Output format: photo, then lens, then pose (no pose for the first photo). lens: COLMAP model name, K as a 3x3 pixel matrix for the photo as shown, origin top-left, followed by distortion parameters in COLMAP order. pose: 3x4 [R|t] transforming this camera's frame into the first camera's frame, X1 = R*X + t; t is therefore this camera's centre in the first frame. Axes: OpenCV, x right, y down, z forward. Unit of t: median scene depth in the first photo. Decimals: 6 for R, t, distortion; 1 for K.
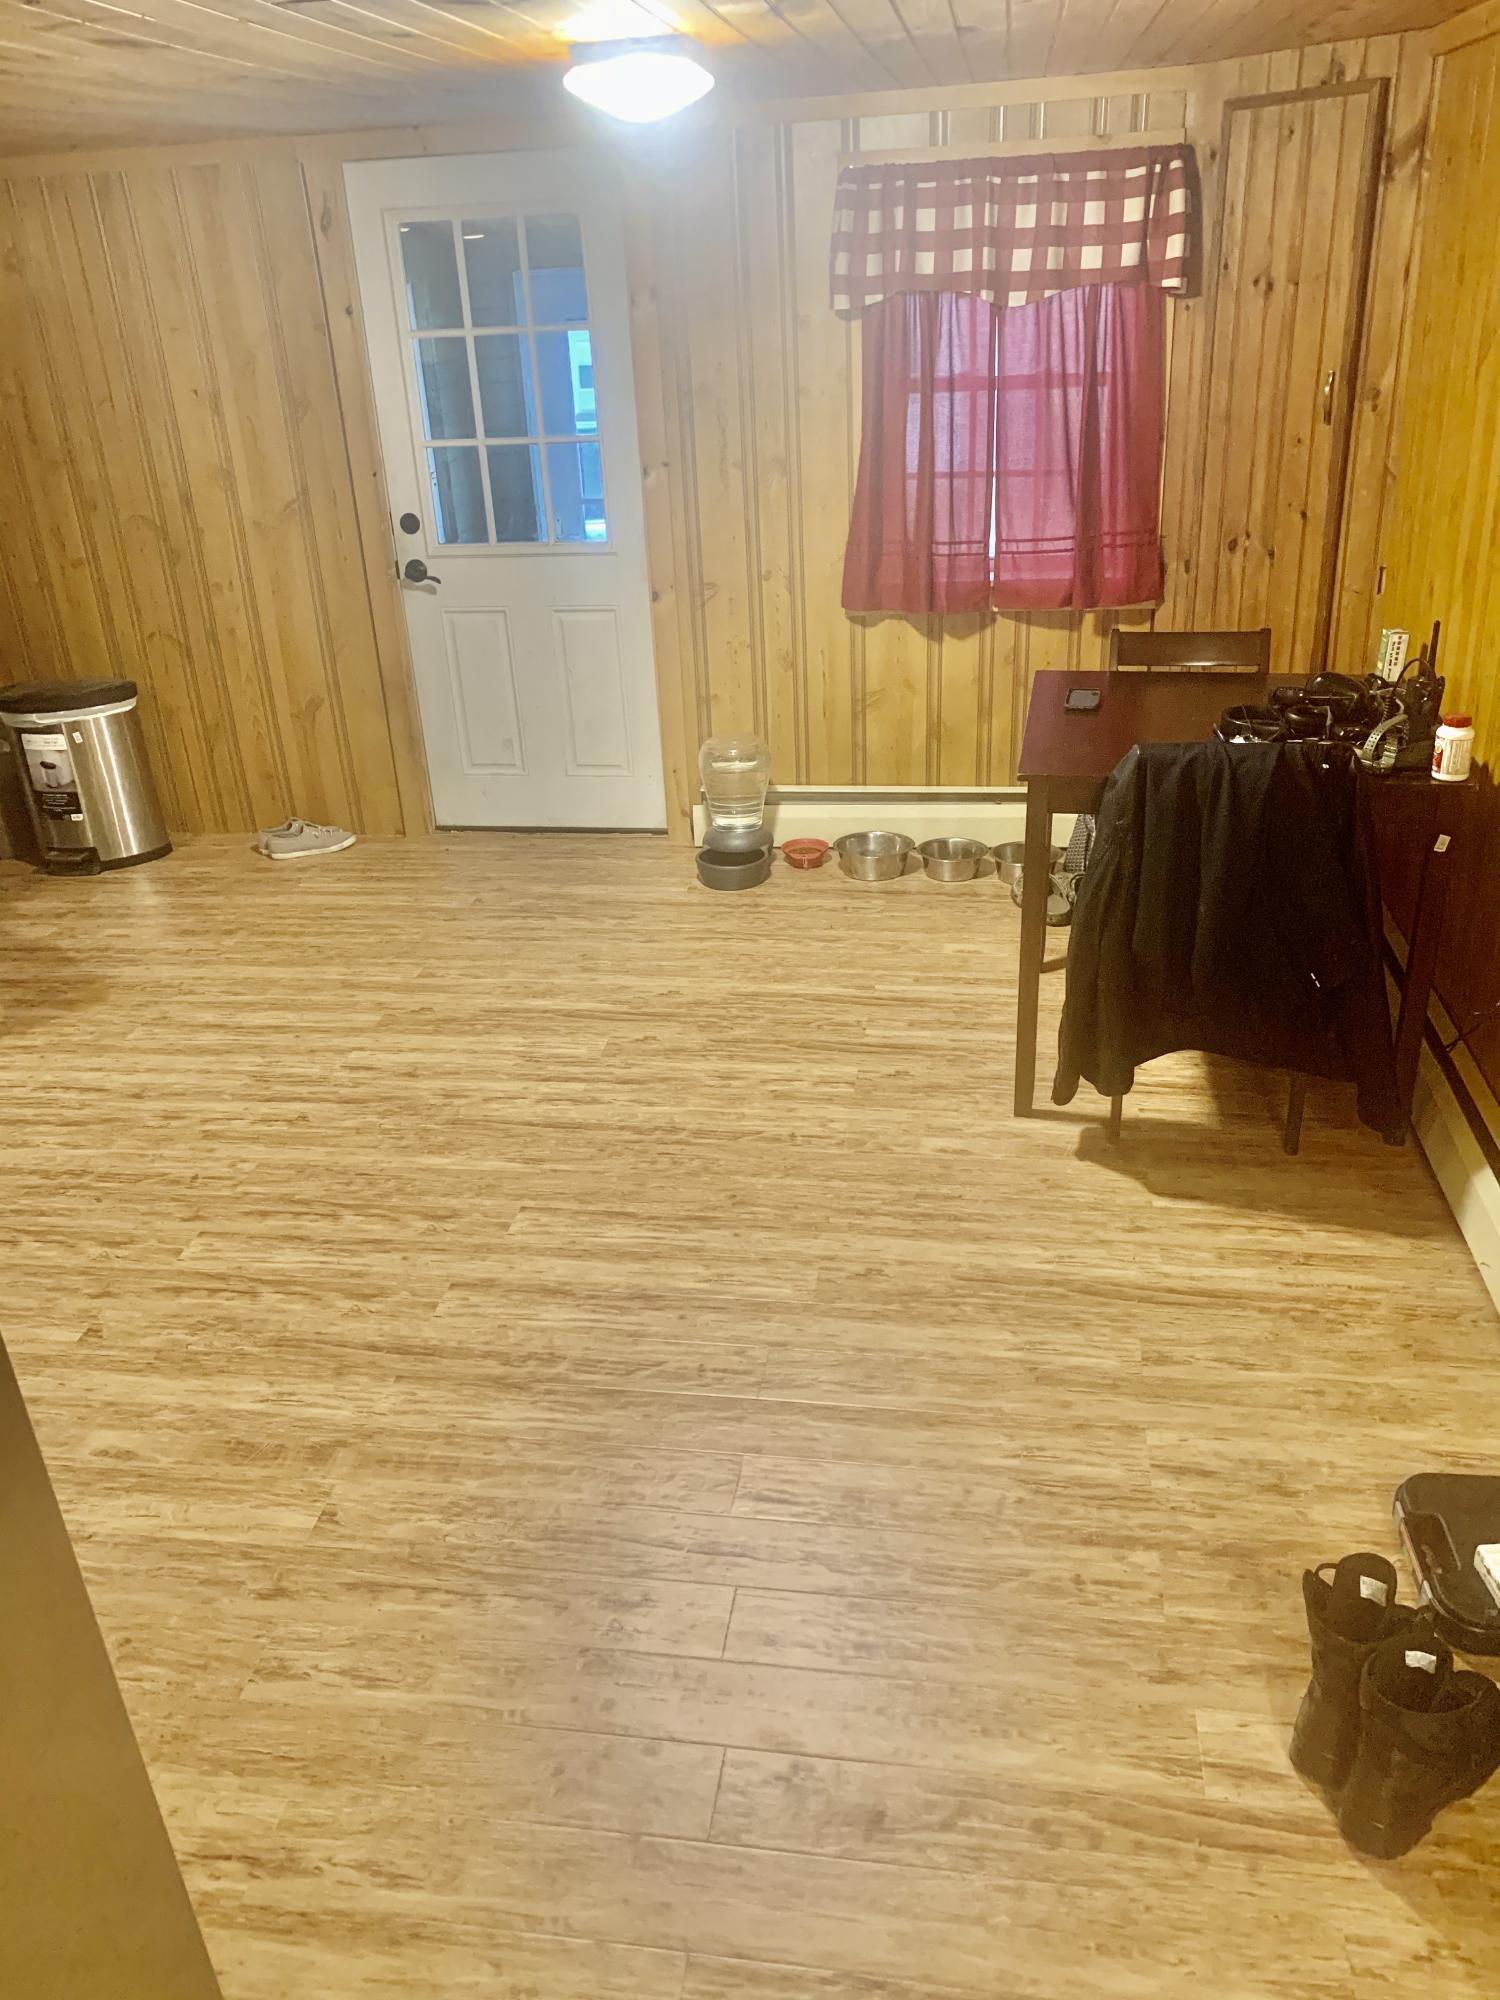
lens RADIAL K [[1493.8, 0, 750.0], [0, 1493.8, 1000.0], [0, 0, 1]] dist [0.033070, -0.030315]
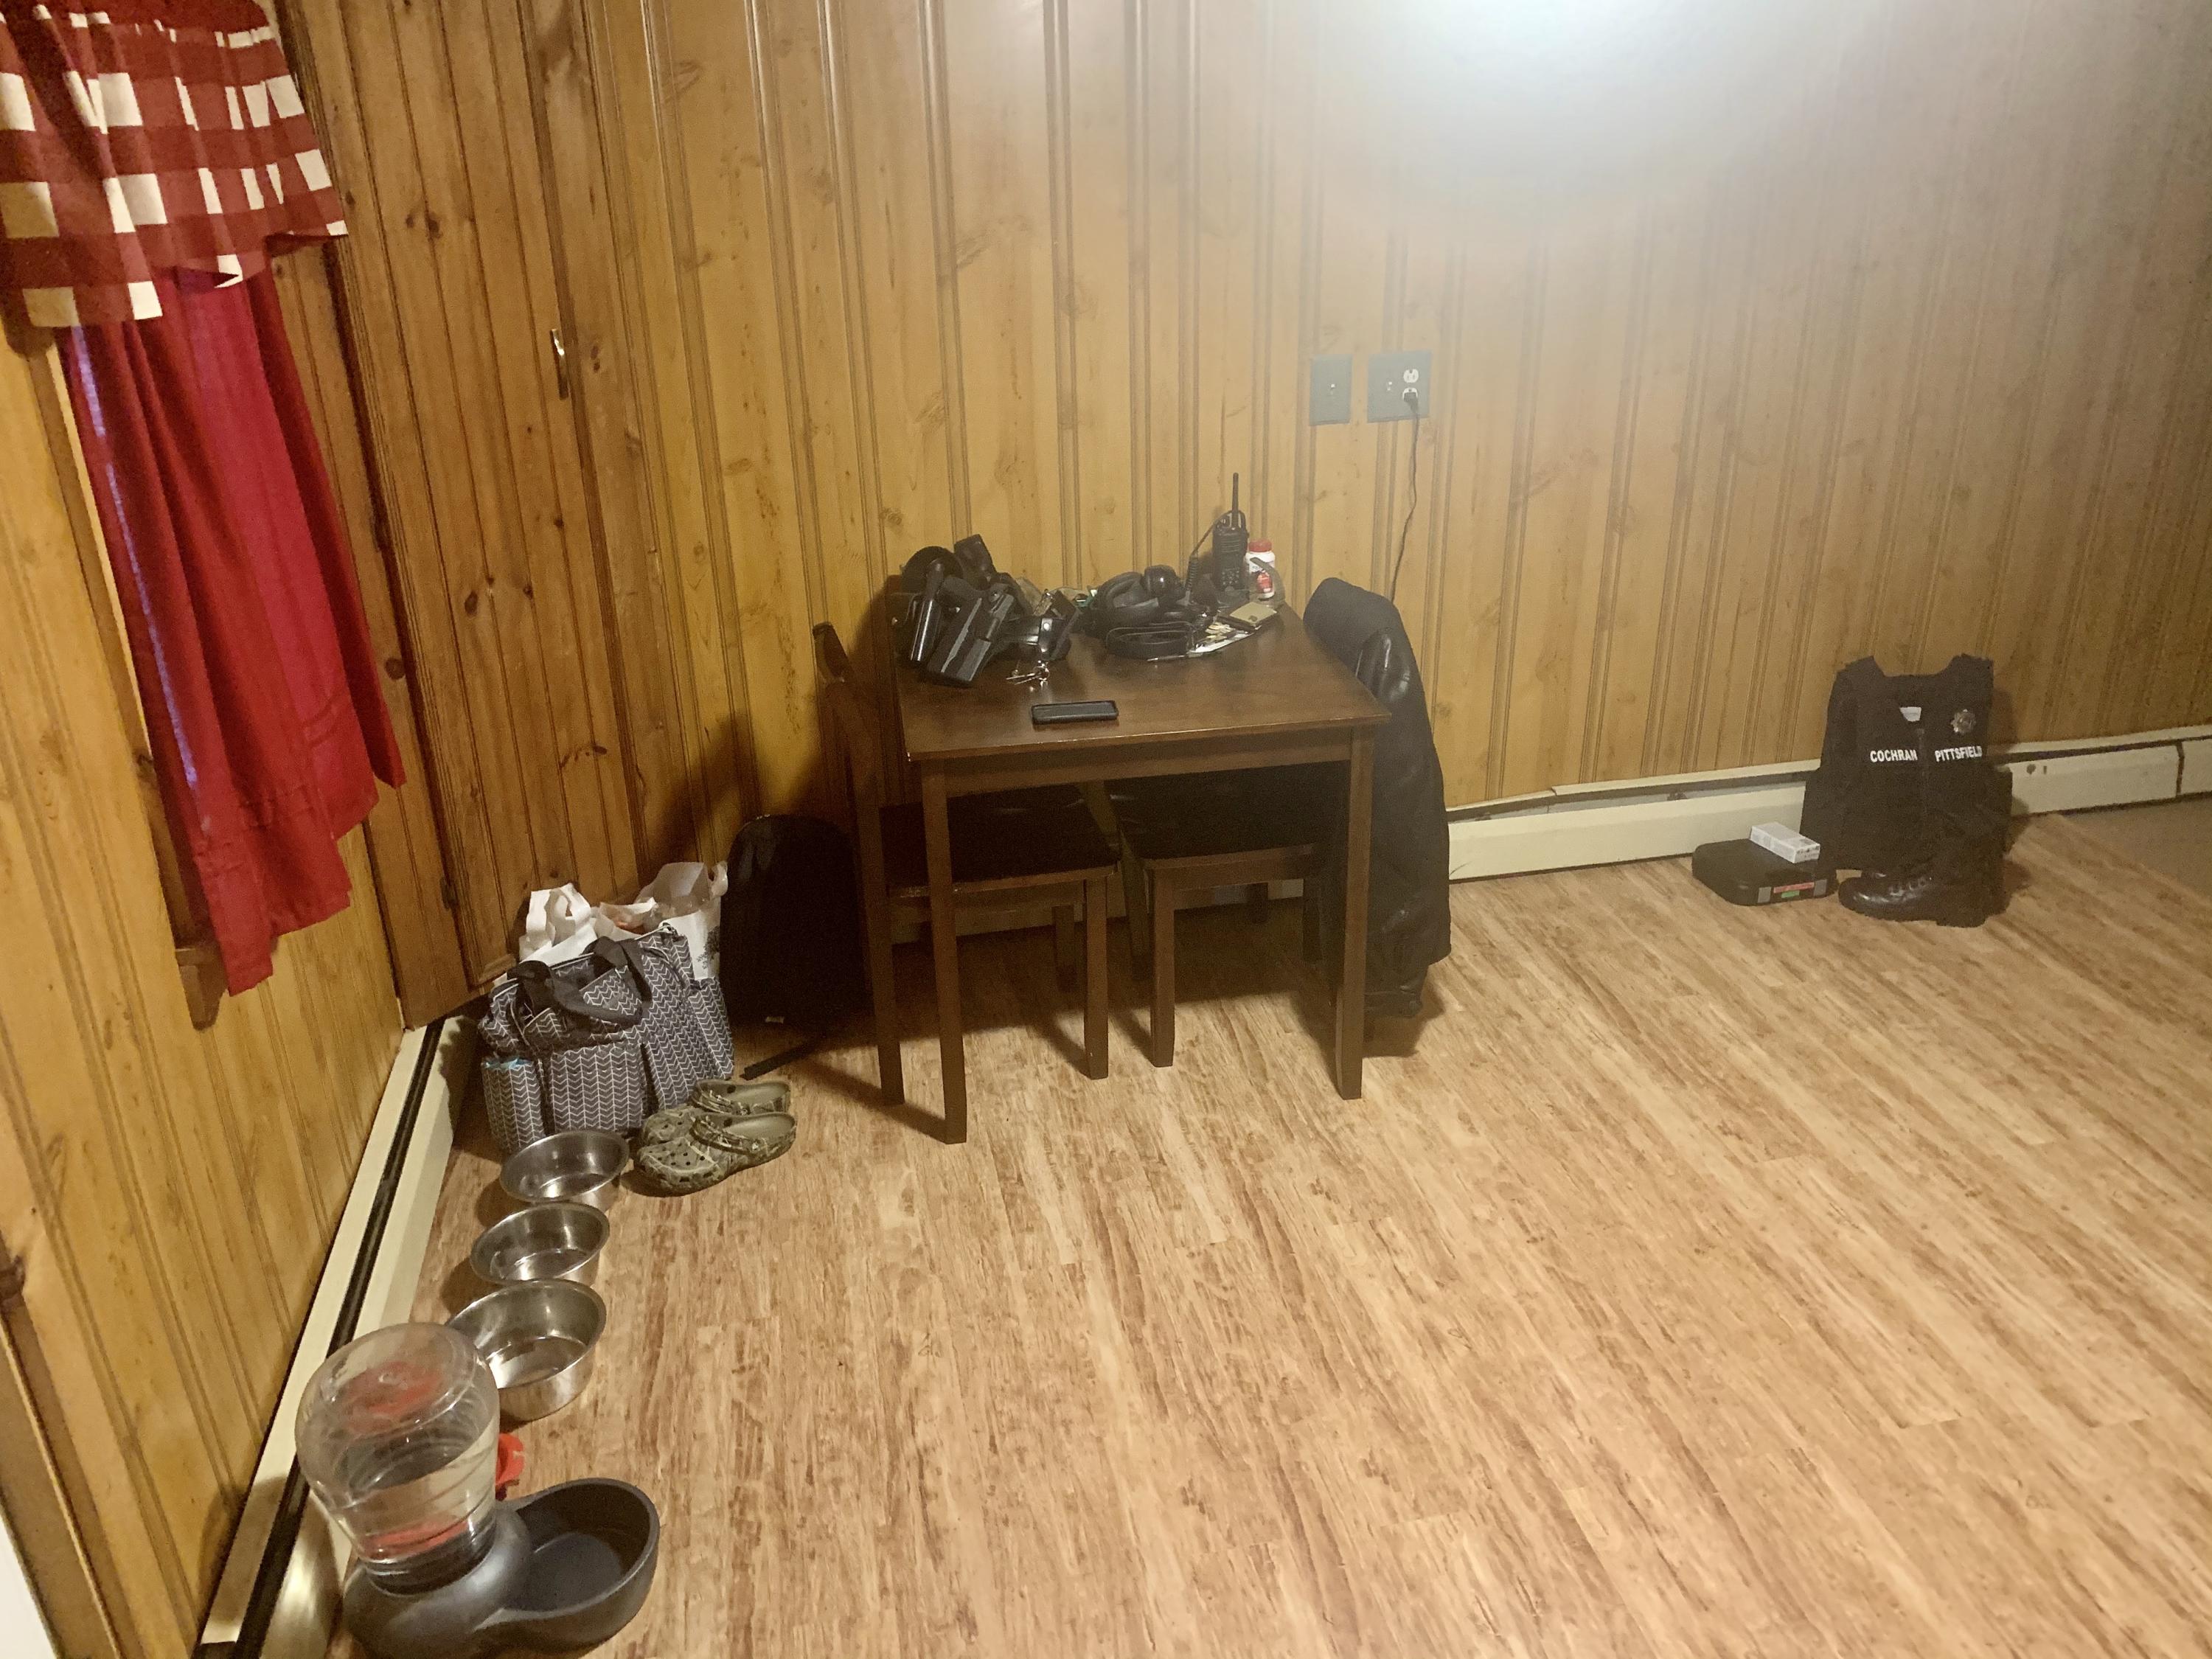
lens RADIAL K [[1652.1, 0, 1106.0], [0, 1652.1, 829.5], [0, 0, 1]] dist [0.033070, -0.030315]
pose [[-0.345851, -0.344351, 0.872817, -0.613056], [0.438231, 0.763247, 0.474770, -0.618693], [-0.829663, 0.546695, -0.113065, 1.242837]]
